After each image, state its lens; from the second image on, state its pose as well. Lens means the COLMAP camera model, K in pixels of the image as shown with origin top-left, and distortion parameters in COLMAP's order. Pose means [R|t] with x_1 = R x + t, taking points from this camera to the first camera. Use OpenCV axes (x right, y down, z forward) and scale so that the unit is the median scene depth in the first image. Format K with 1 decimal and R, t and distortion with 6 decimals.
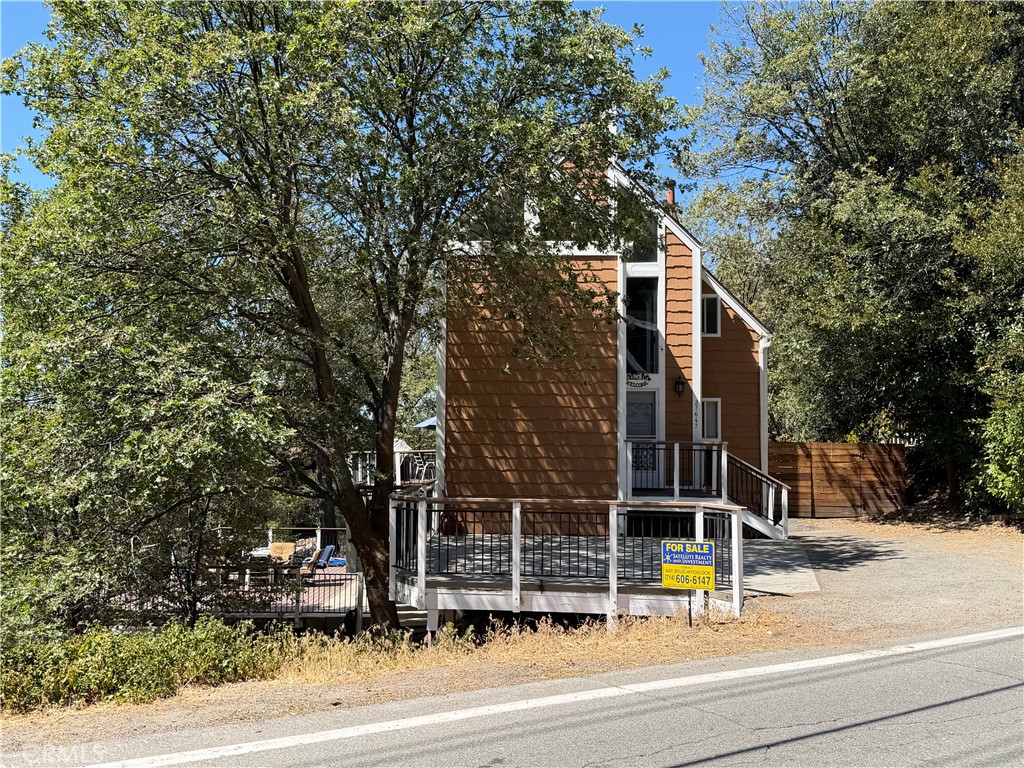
lens RADIAL K [[1057.5, 0, 504.7], [0, 1057.5, 383.4], [0, 0, 1]] dist [0.127097, 0.000000]
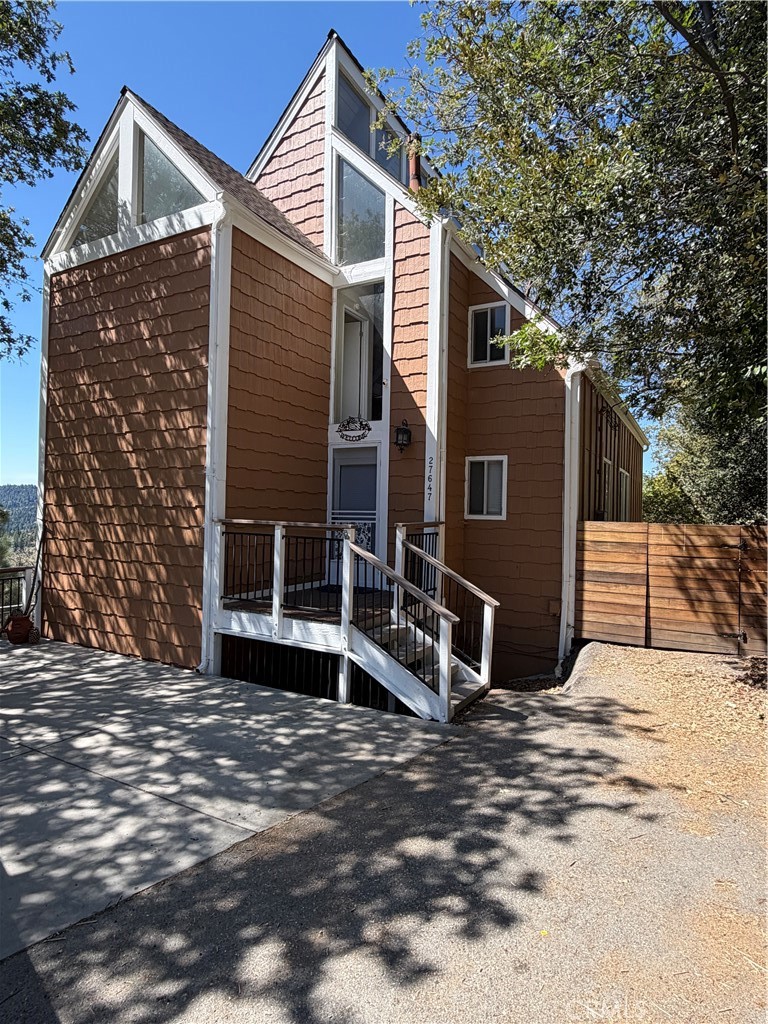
lens RADIAL K [[562.1, 0, 392.8], [0, 562.1, 514.6], [0, 0, 1]] dist [-0.019632, -0.001483]
pose [[0.874268, 0.009458, -0.485352, 0.358052], [0.021617, 0.998060, 0.058389, 0.033332], [0.484962, -0.061540, 0.872367, 0.750608]]
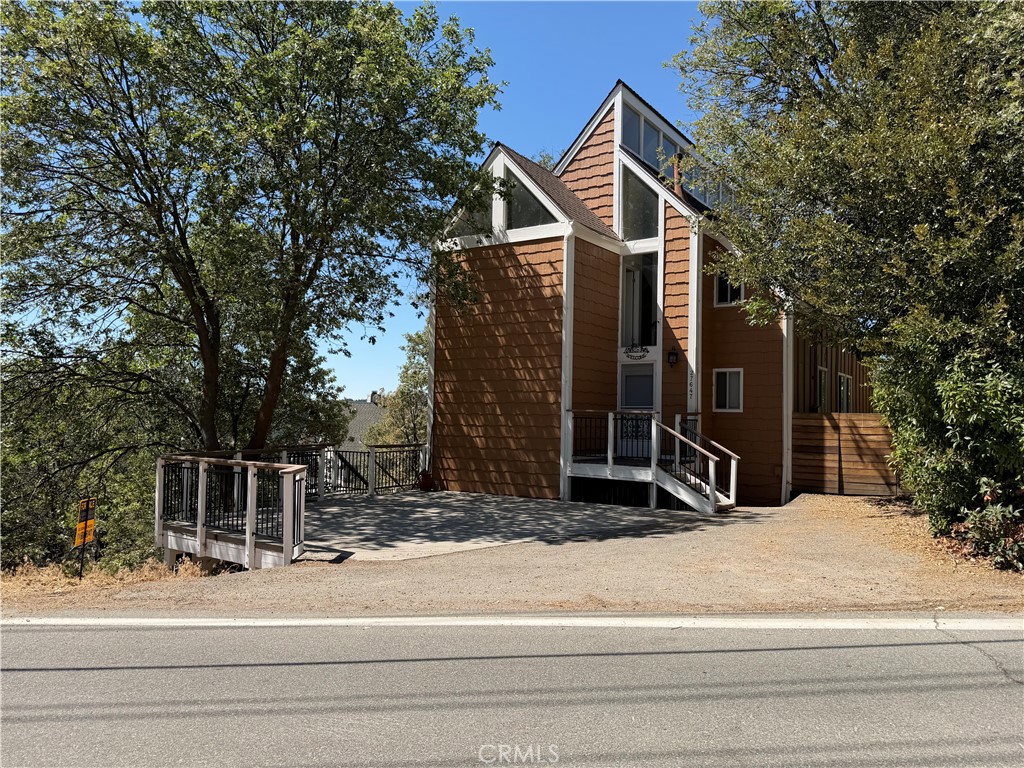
lens RADIAL K [[817.7, 0, 504.2], [0, 817.7, 387.2], [0, 0, 1]] dist [0.090135, -0.007158]
pose [[0.834462, -0.016473, -0.550819, 0.502268], [0.026630, 0.999591, 0.010449, 0.020409], [0.550421, -0.023388, 0.834559, 0.279599]]
